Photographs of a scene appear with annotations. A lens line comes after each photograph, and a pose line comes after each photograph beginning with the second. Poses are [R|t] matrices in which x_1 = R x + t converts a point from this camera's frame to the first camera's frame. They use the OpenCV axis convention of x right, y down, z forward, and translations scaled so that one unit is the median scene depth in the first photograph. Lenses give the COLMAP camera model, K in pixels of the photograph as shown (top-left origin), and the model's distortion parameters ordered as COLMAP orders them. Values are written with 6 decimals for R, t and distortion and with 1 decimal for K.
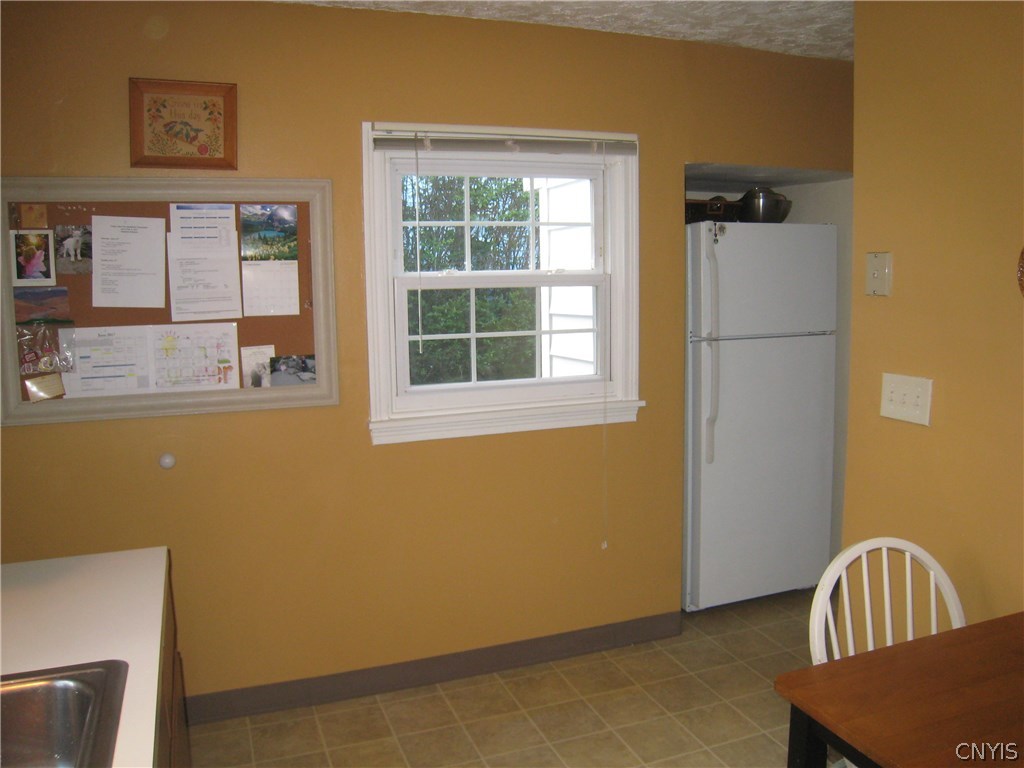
lens RADIAL K [[889.5, 0, 508.6], [0, 889.5, 378.4], [0, 0, 1]] dist [-0.082925, 0.053235]
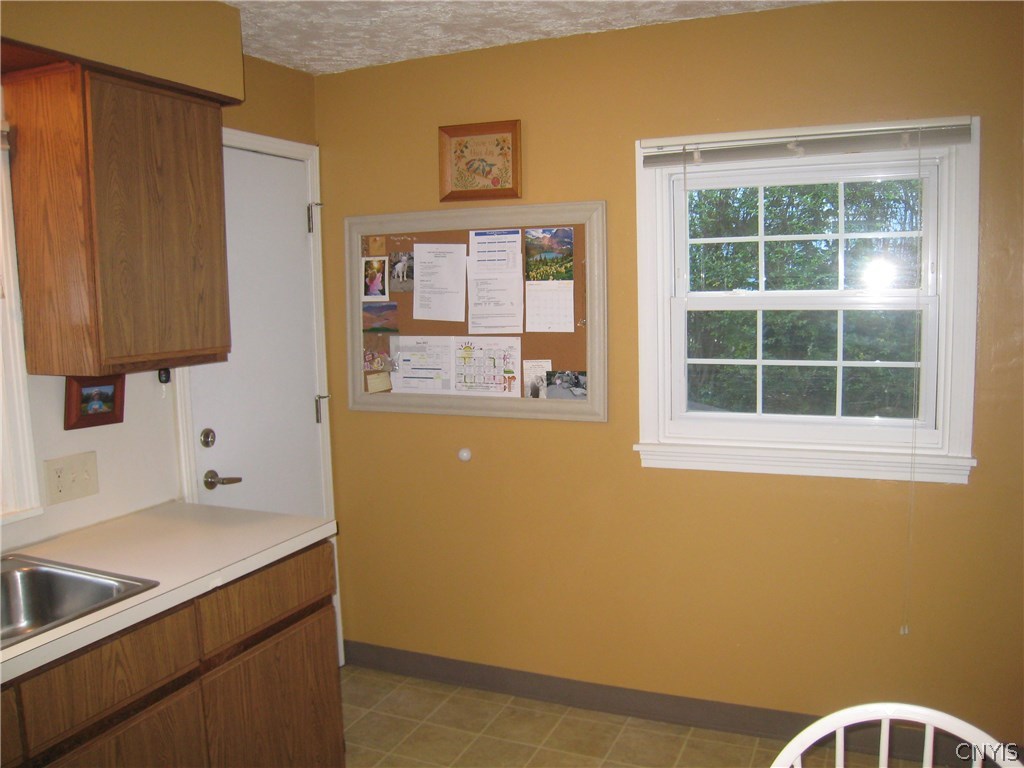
lens RADIAL K [[889.5, 0, 509.1], [0, 889.5, 391.9], [0, 0, 1]] dist [-0.082925, 0.053235]
pose [[0.717115, 0.081498, -0.692173, 0.447349], [-0.079414, 0.996226, 0.035023, -0.032786], [0.692416, 0.029853, 0.720881, 0.195278]]
